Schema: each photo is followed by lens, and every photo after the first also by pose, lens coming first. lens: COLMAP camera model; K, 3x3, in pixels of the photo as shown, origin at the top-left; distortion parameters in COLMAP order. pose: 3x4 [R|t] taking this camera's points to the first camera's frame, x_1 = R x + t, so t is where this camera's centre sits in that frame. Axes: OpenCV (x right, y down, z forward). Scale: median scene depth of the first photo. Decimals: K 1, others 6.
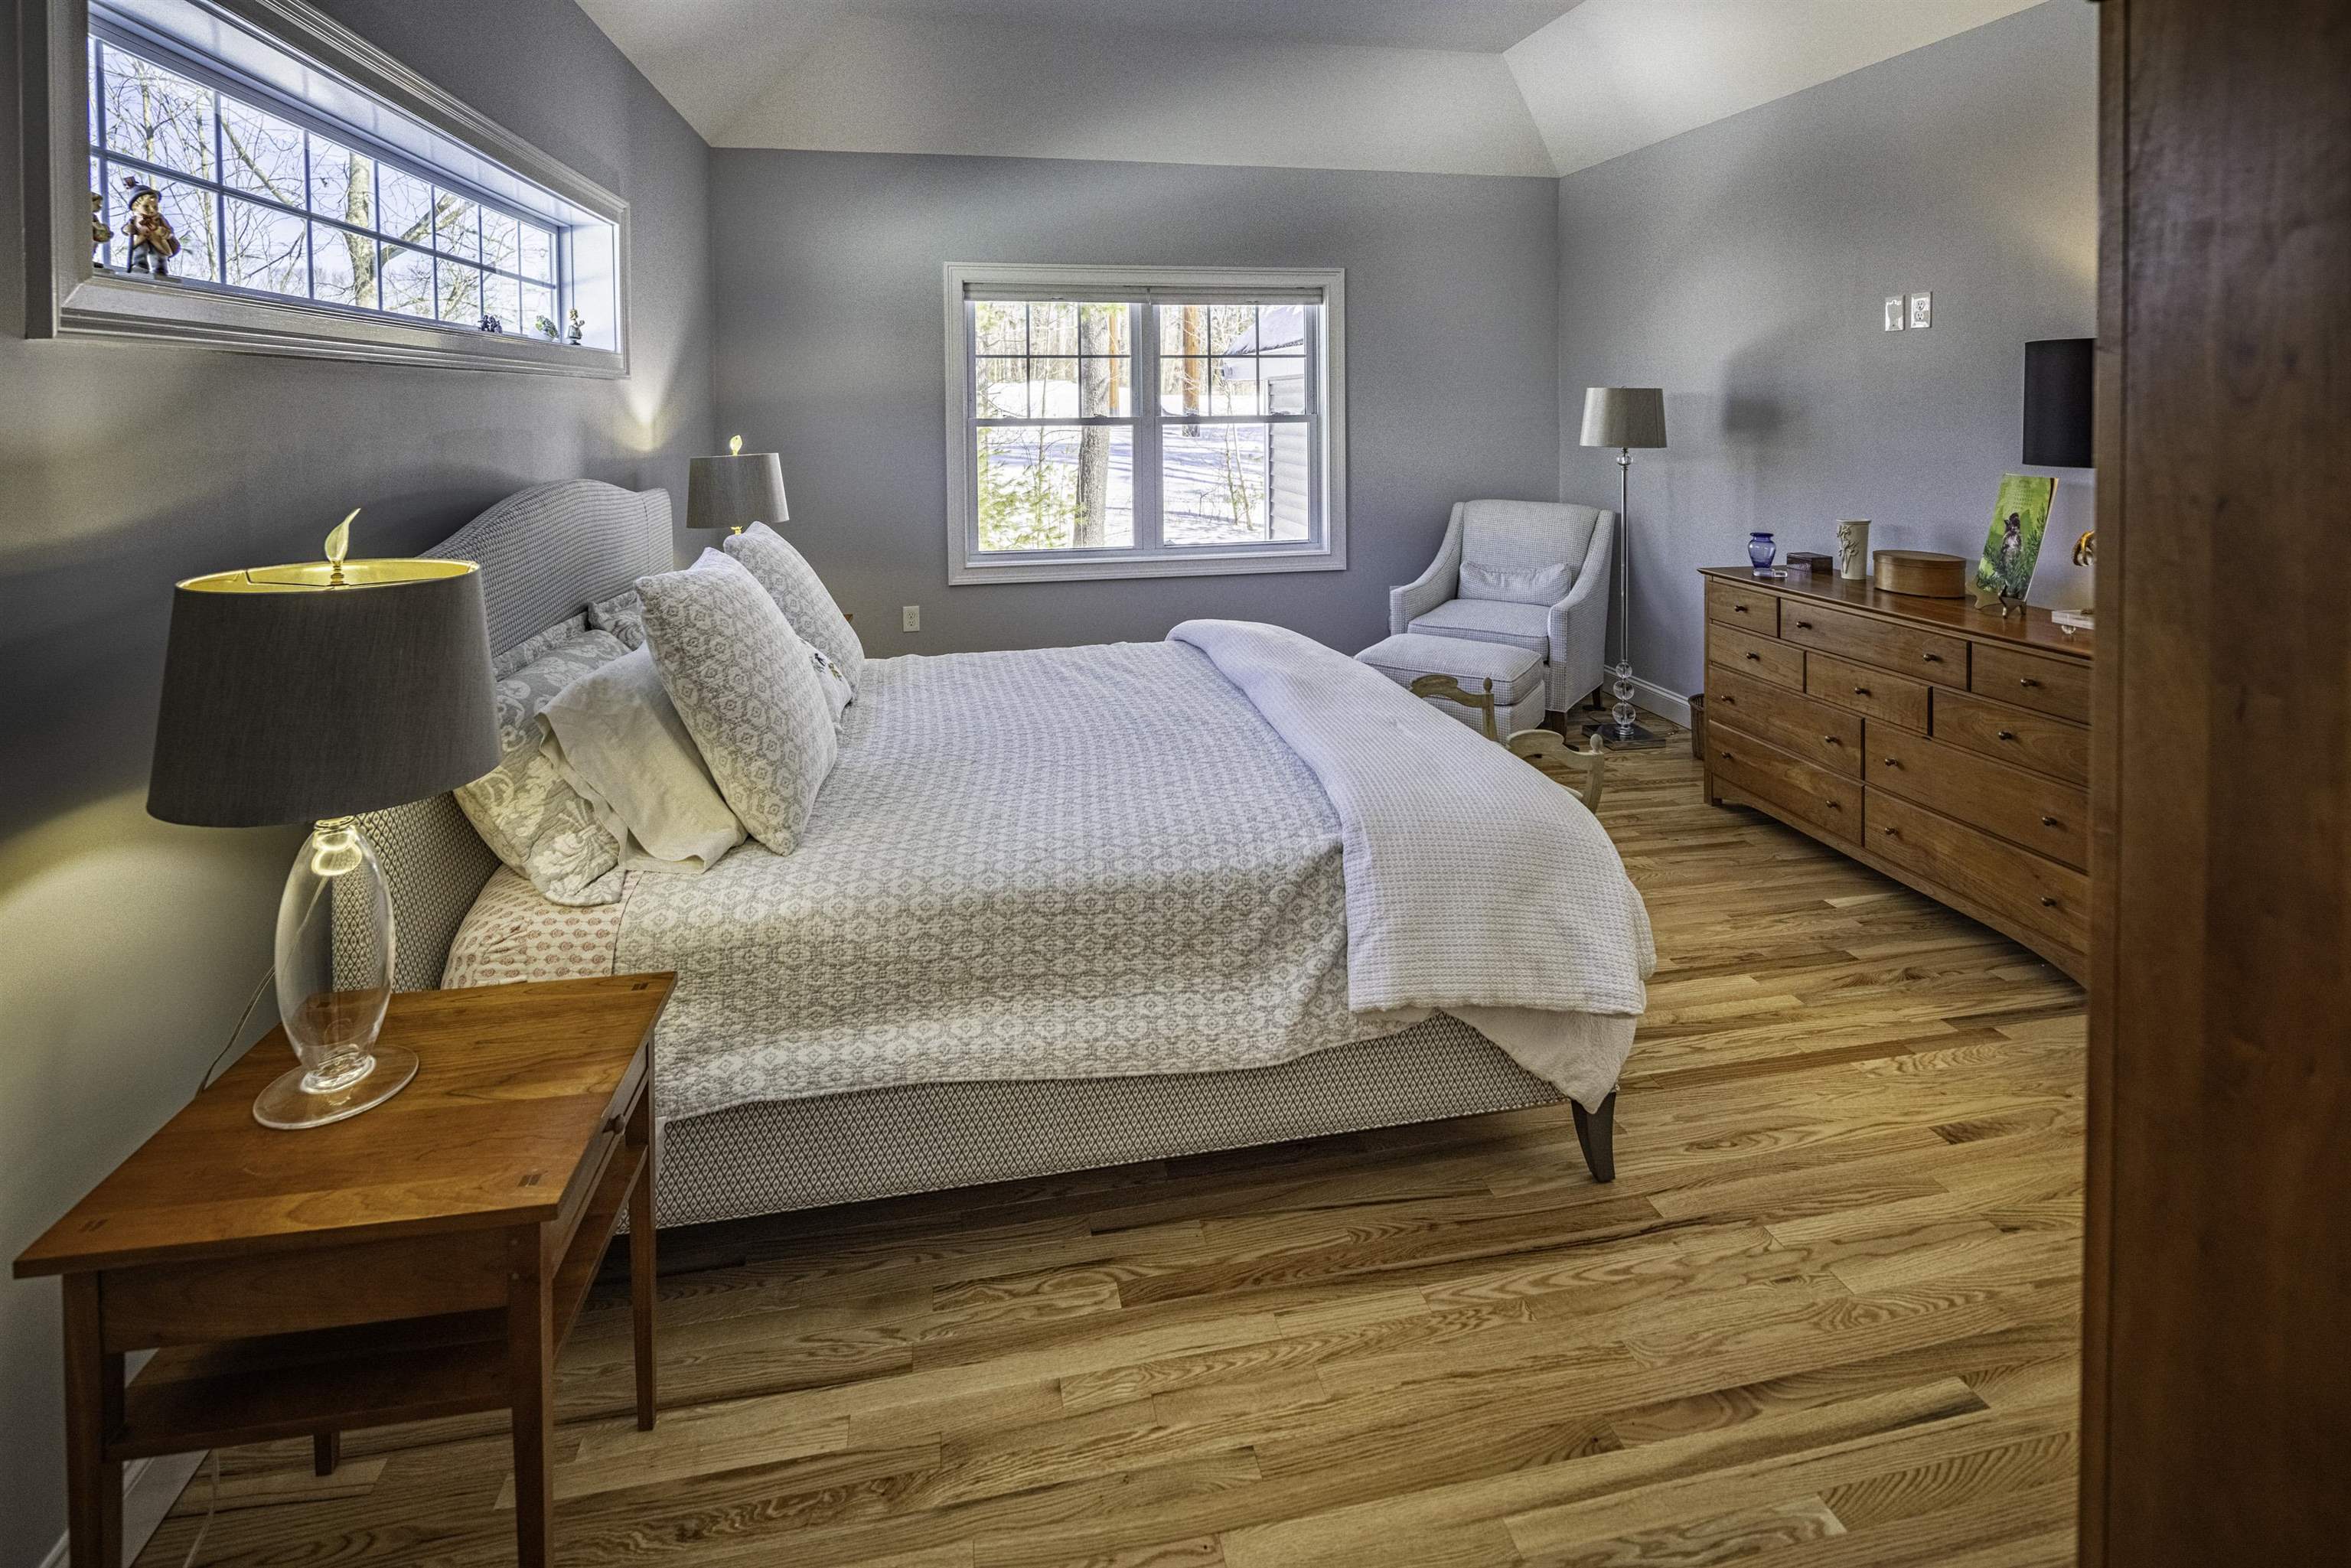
lens RADIAL K [[1192.3, 0, 1175.5], [0, 1192.3, 784.0], [0, 0, 1]] dist [0.002867, -0.001440]
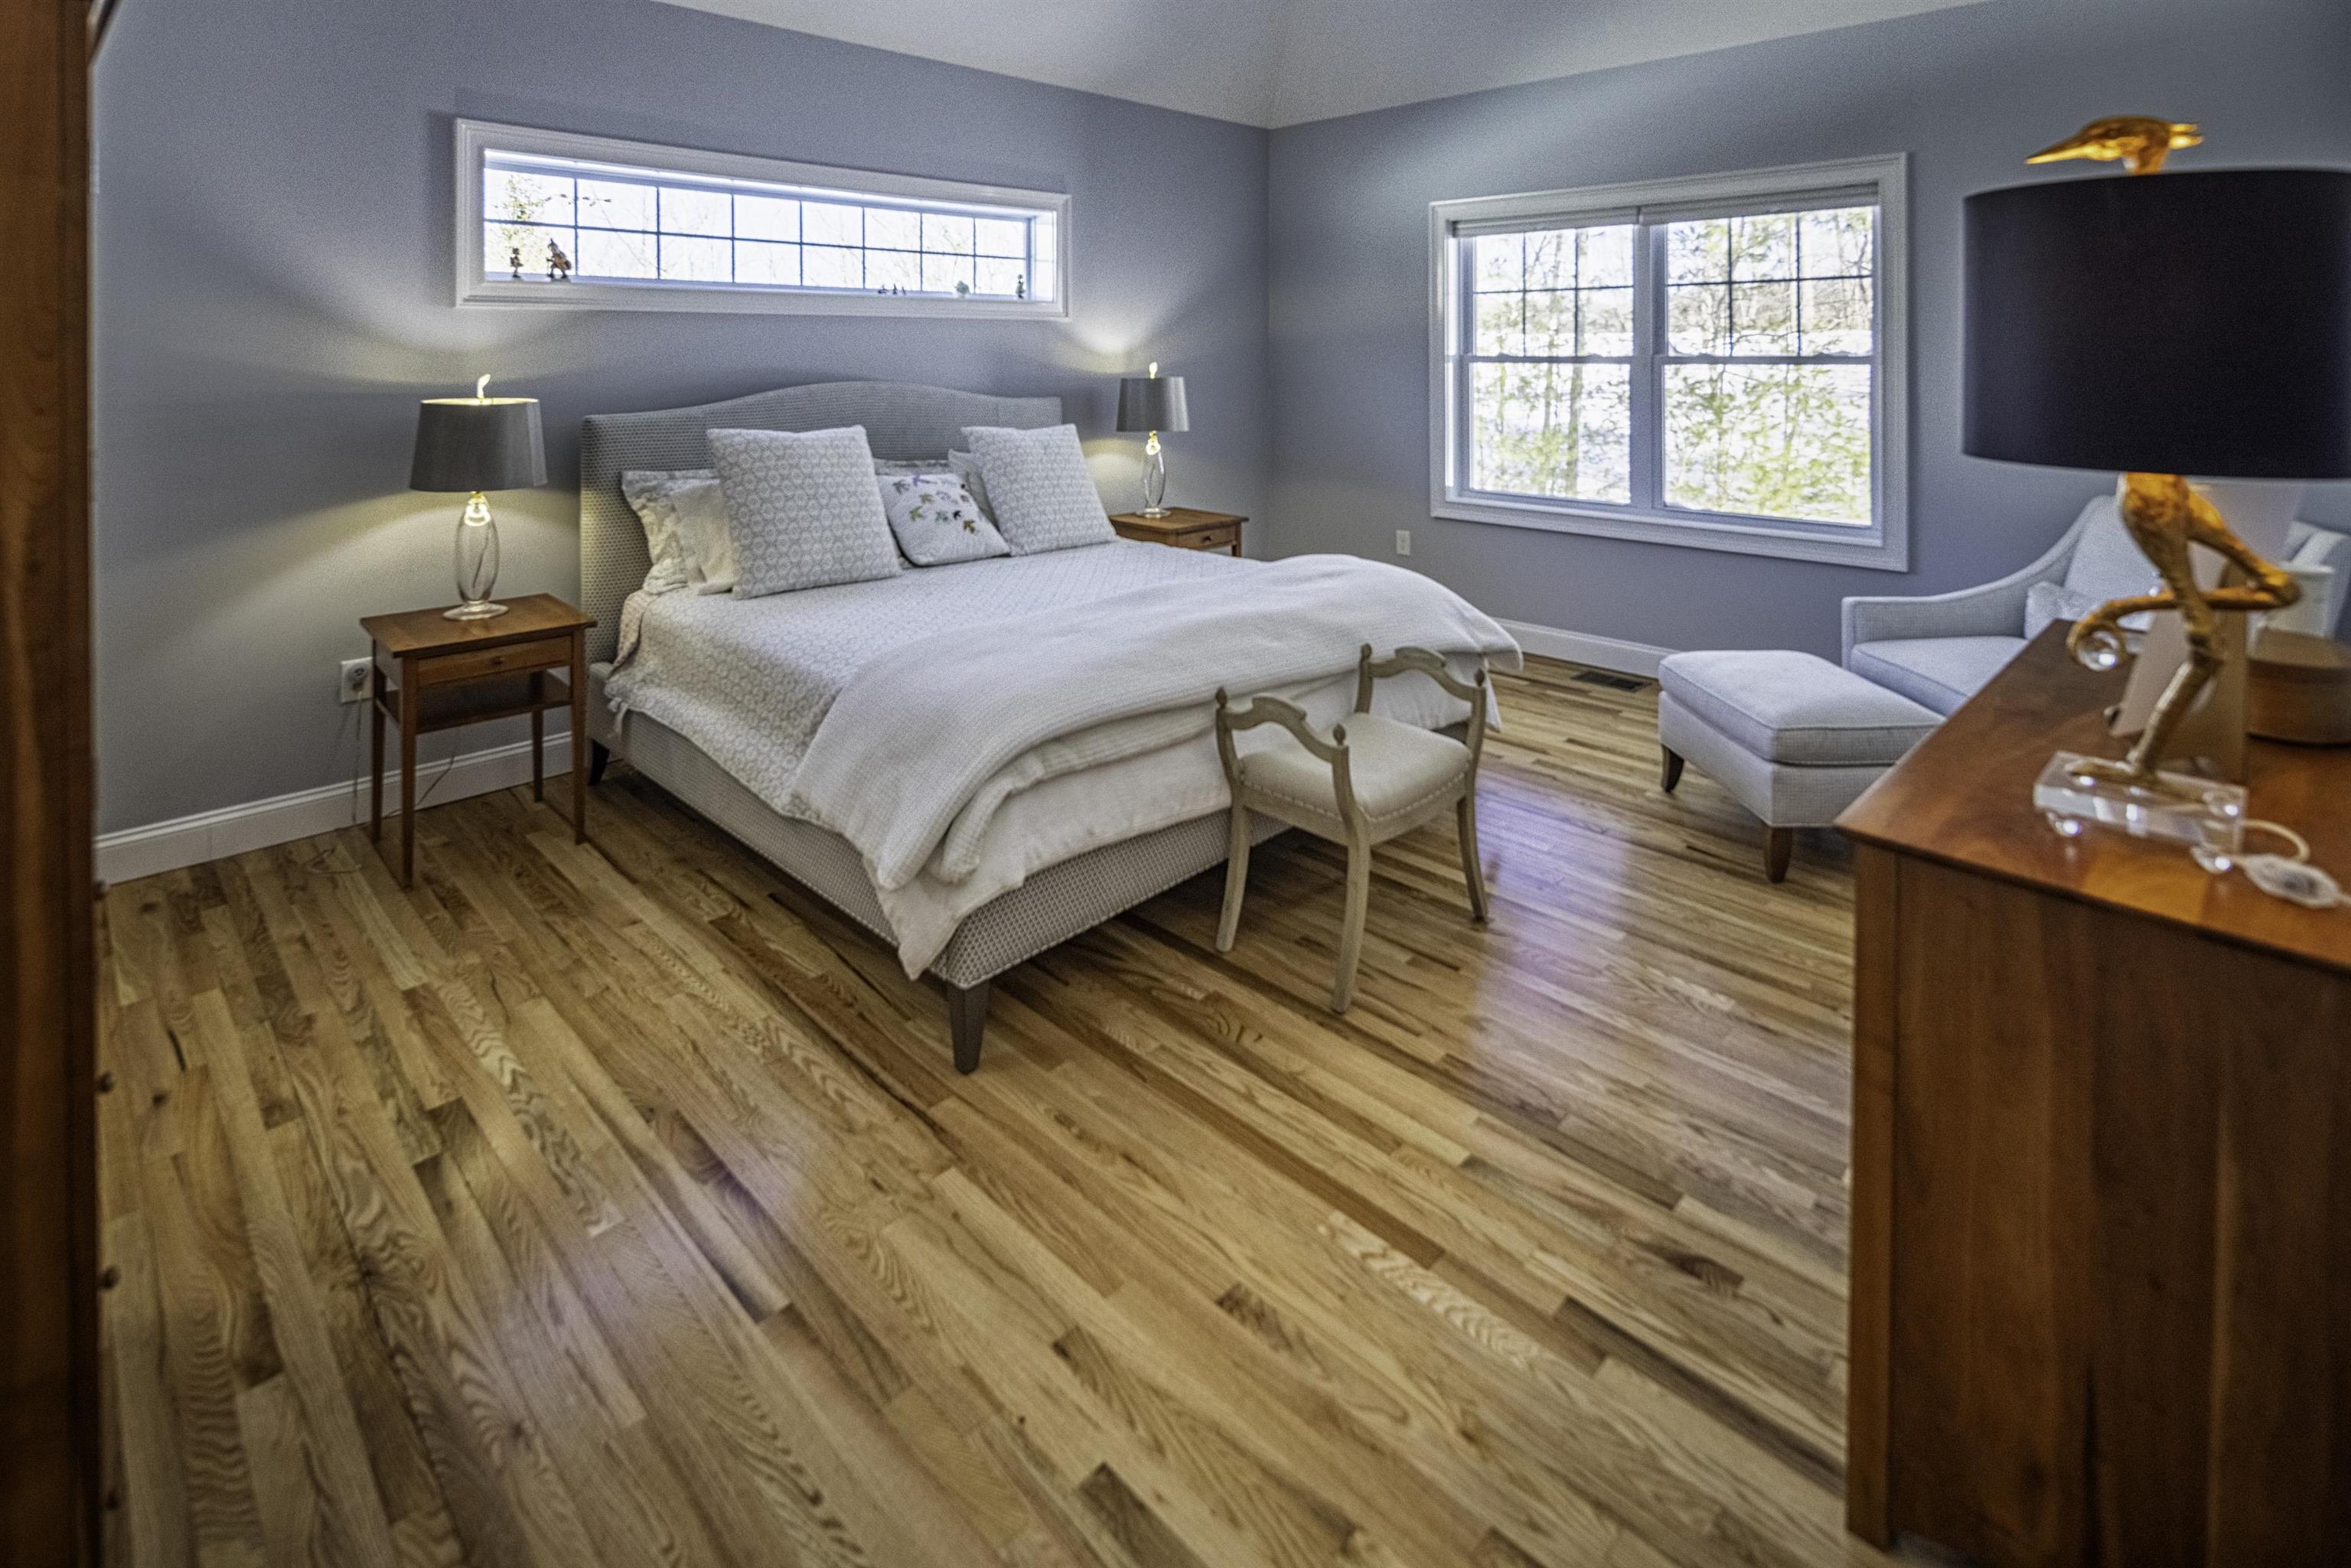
lens RADIAL K [[1192.3, 0, 1175.5], [0, 1192.3, 784.0], [0, 0, 1]] dist [0.002867, -0.001440]
pose [[0.474083, 0.302444, -0.826906, 1.155201], [-0.272808, 0.943393, 0.188643, -0.147652], [0.837151, 0.136154, 0.529755, 0.520957]]
